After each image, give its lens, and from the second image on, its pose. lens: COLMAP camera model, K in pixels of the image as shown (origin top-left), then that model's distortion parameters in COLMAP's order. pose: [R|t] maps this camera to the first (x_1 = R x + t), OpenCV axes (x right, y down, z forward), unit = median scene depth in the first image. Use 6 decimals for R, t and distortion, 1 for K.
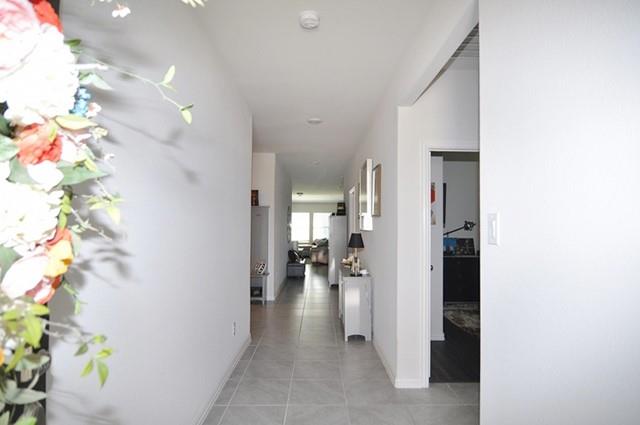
lens RADIAL K [[357.4, 0, 320.0], [0, 357.4, 212.5], [0, 0, 1]] dist [-0.016169, -0.000822]
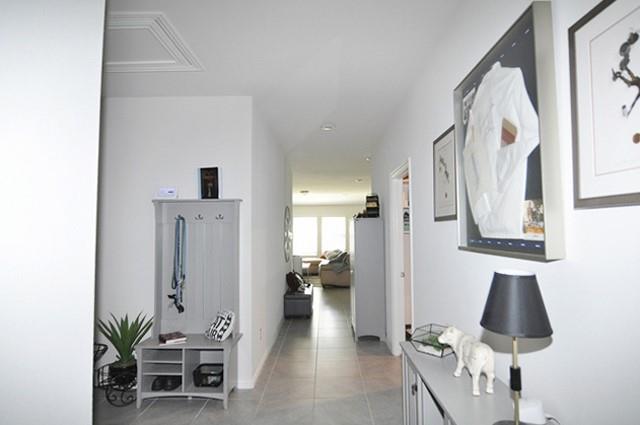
lens RADIAL K [[357.4, 0, 320.0], [0, 357.4, 212.5], [0, 0, 1]] dist [-0.016169, -0.000822]
pose [[0.999692, -0.018696, -0.016302, -0.016390], [0.018382, 0.999647, -0.019195, 0.008991], [0.016655, 0.018889, 0.999683, 0.372085]]
